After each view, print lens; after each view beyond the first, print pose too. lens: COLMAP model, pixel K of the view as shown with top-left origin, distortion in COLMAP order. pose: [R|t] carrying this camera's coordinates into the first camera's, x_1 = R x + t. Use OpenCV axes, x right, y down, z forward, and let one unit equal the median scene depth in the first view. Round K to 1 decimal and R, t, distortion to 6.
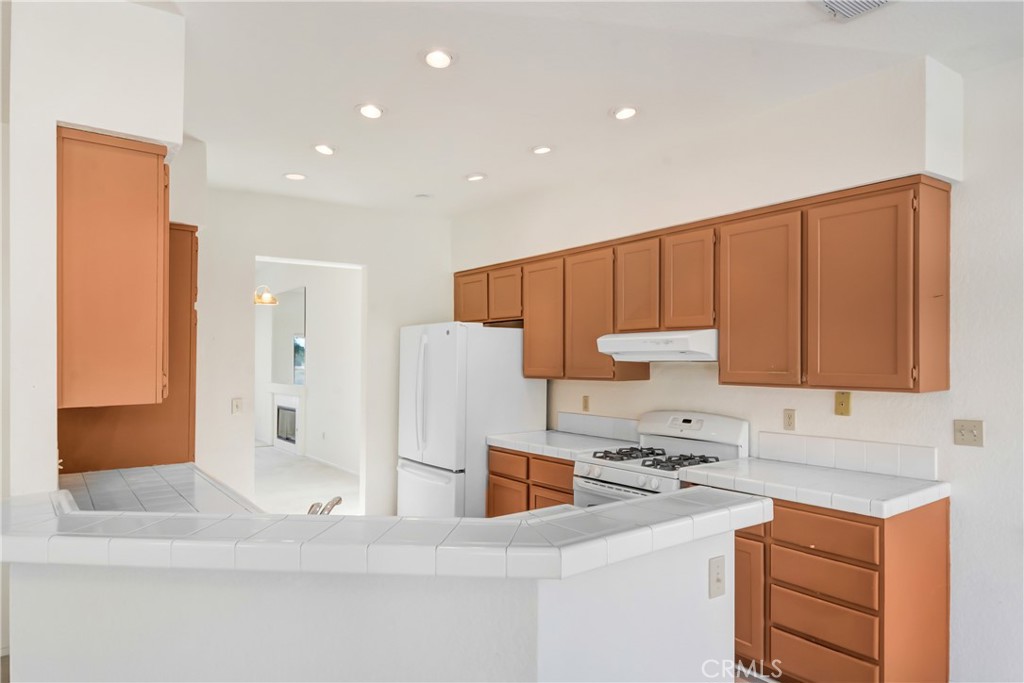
lens RADIAL K [[576.9, 0, 512.0], [0, 576.9, 341.5], [0, 0, 1]] dist [0.001859, 0.000702]
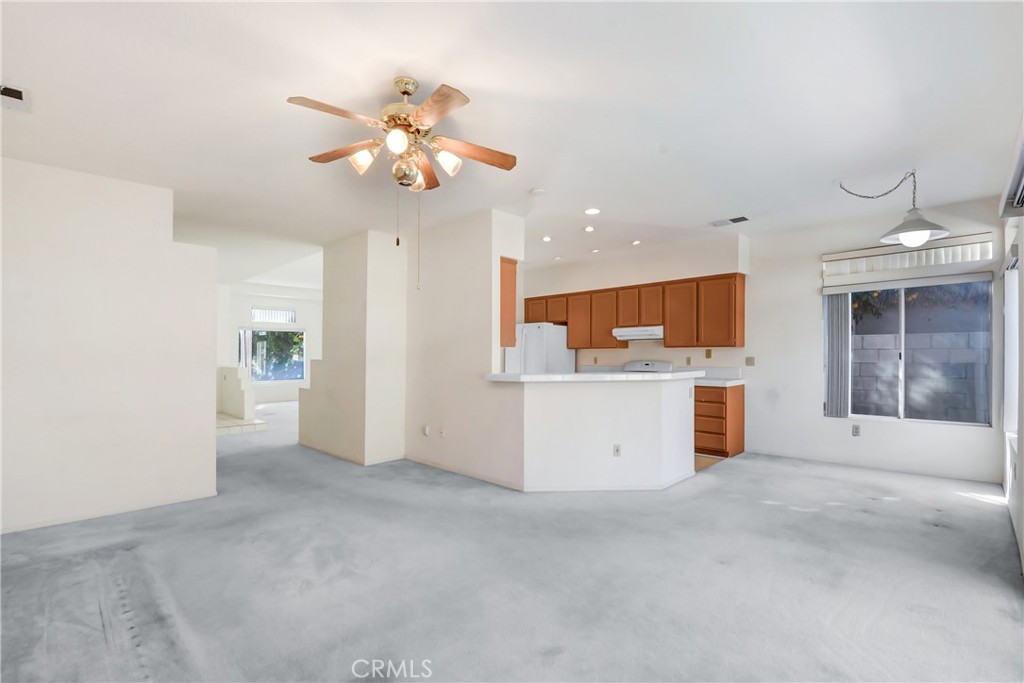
lens RADIAL K [[462.5, 0, 510.5], [0, 462.5, 346.8], [0, 0, 1]] dist [-0.001459, -0.000216]
pose [[0.978441, -0.002993, 0.206505, -0.699607], [0.001468, 0.999971, 0.007537, 0.053515], [-0.206522, -0.007071, 0.978416, -0.824754]]
